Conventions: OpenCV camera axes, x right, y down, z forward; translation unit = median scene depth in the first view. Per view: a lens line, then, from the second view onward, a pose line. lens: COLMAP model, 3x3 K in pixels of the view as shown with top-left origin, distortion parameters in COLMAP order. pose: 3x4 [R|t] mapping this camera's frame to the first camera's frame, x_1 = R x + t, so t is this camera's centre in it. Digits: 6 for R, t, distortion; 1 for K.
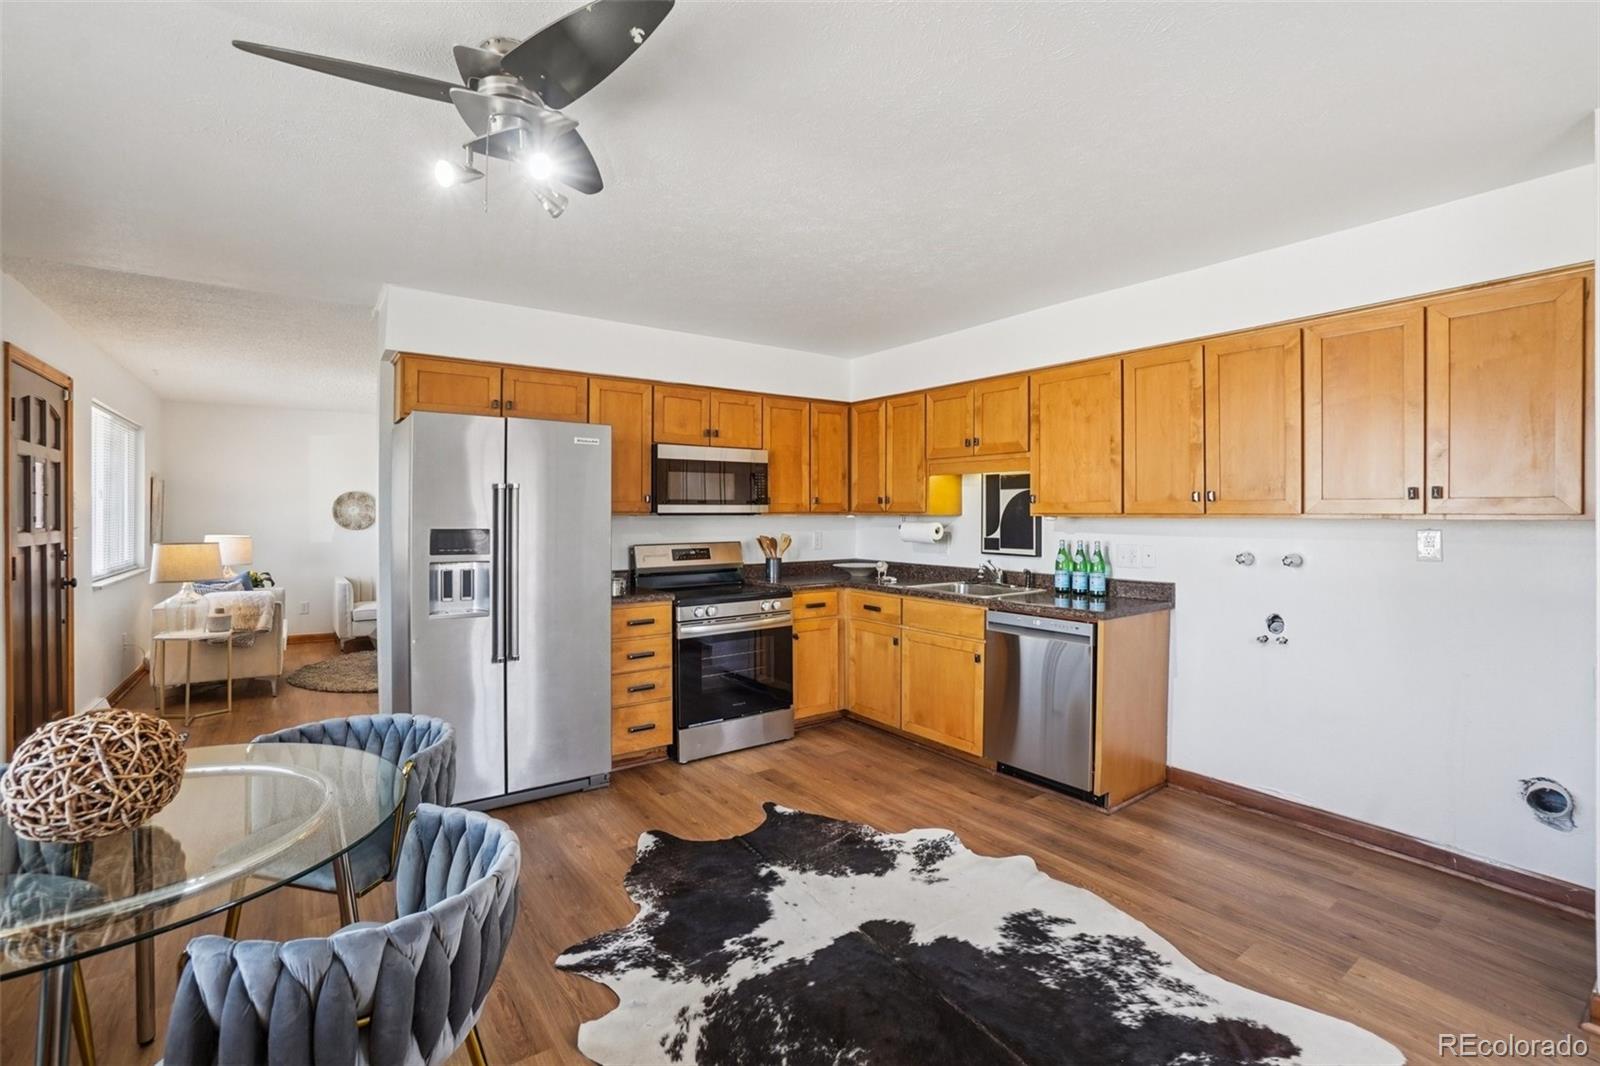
lens RADIAL K [[718.0, 0, 797.8], [0, 718.0, 519.2], [0, 0, 1]] dist [-0.031550, 0.001388]
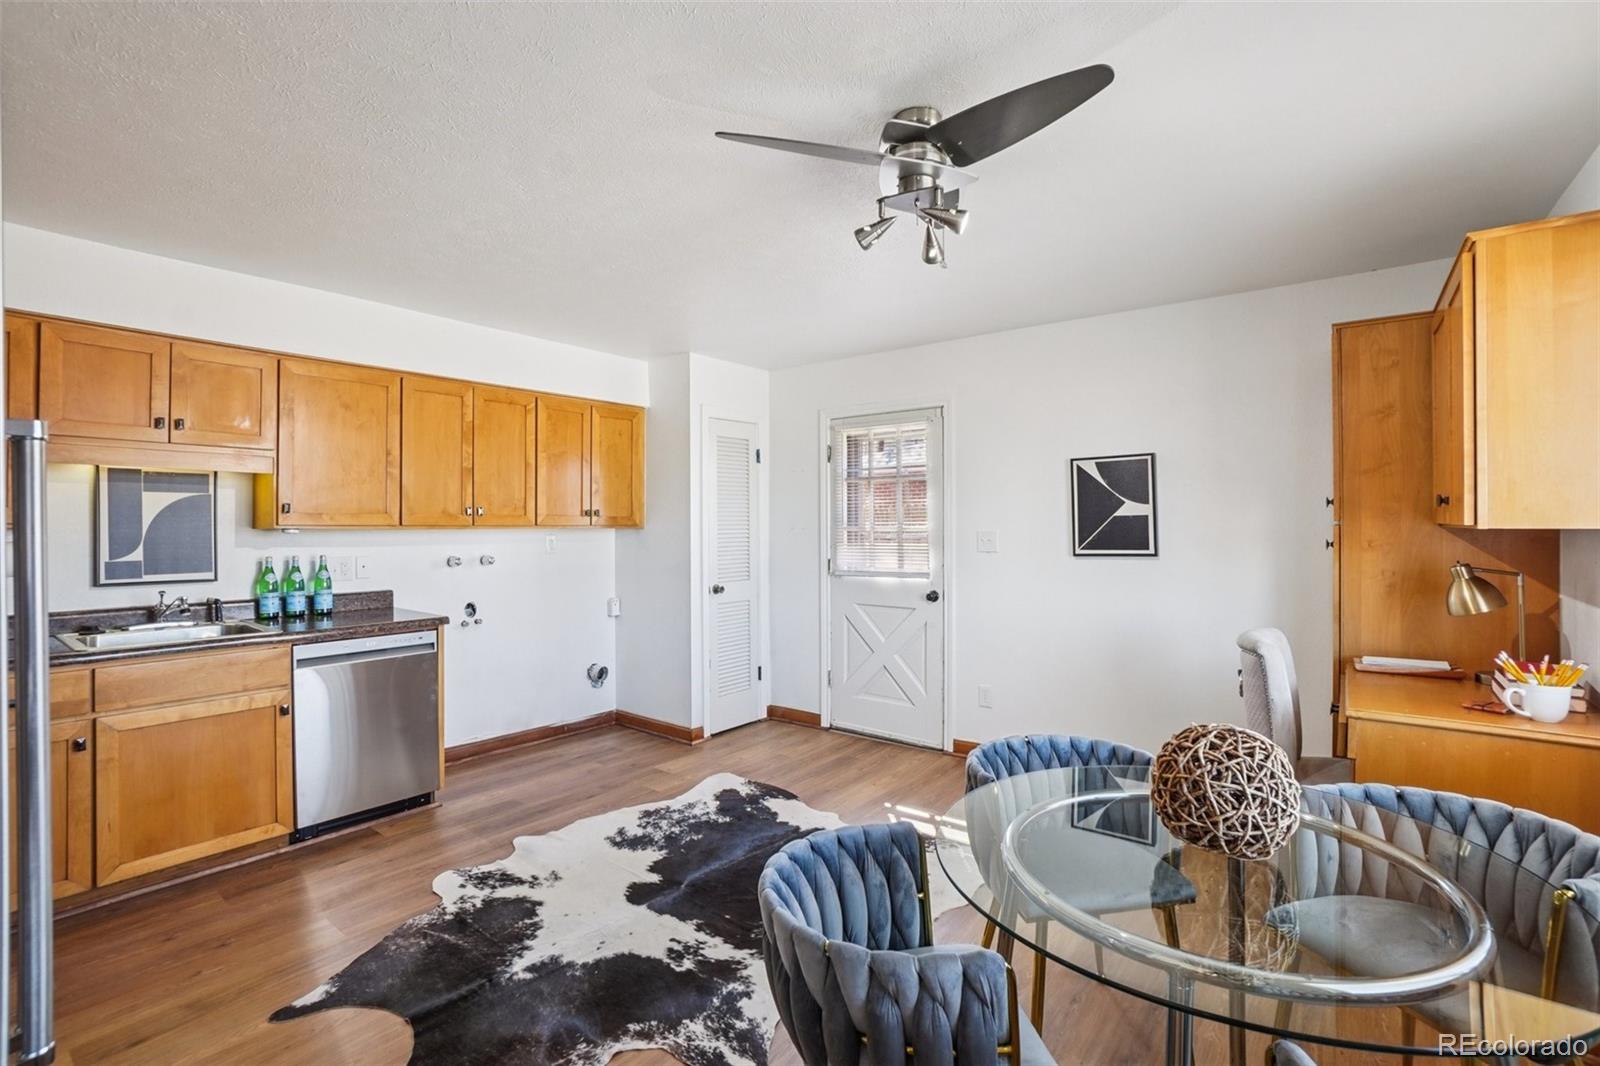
lens RADIAL K [[718.0, 0, 801.1], [0, 718.0, 527.5], [0, 0, 1]] dist [-0.031550, 0.001388]
pose [[-0.277943, -0.001696, 0.960596, -0.584717], [0.009811, 0.999941, 0.004605, -0.003151], [-0.960548, 0.010705, -0.277910, 0.604349]]
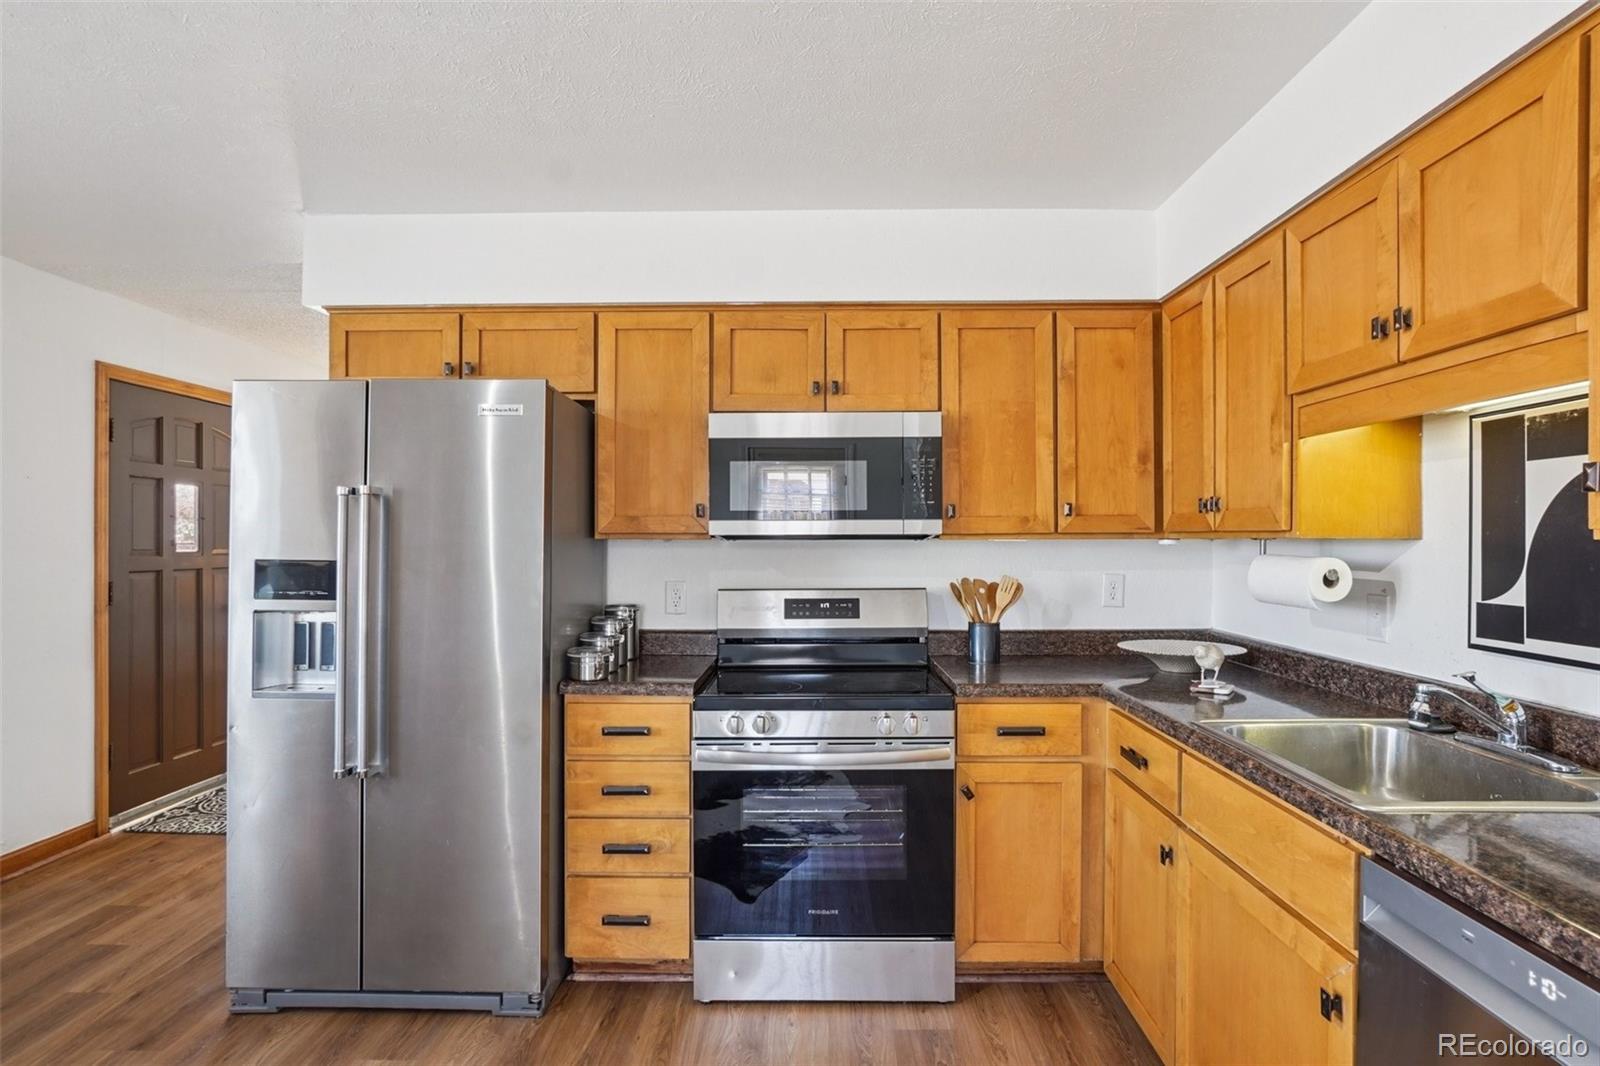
lens RADIAL K [[805.9, 0, 806.8], [0, 805.9, 542.3], [0, 0, 1]] dist [-0.027516, 0.001713]
pose [[0.803388, 0.001365, -0.595455, 0.245664], [-0.004286, 0.999985, -0.003491, -0.001113], [0.595441, 0.005357, 0.803381, 0.536921]]
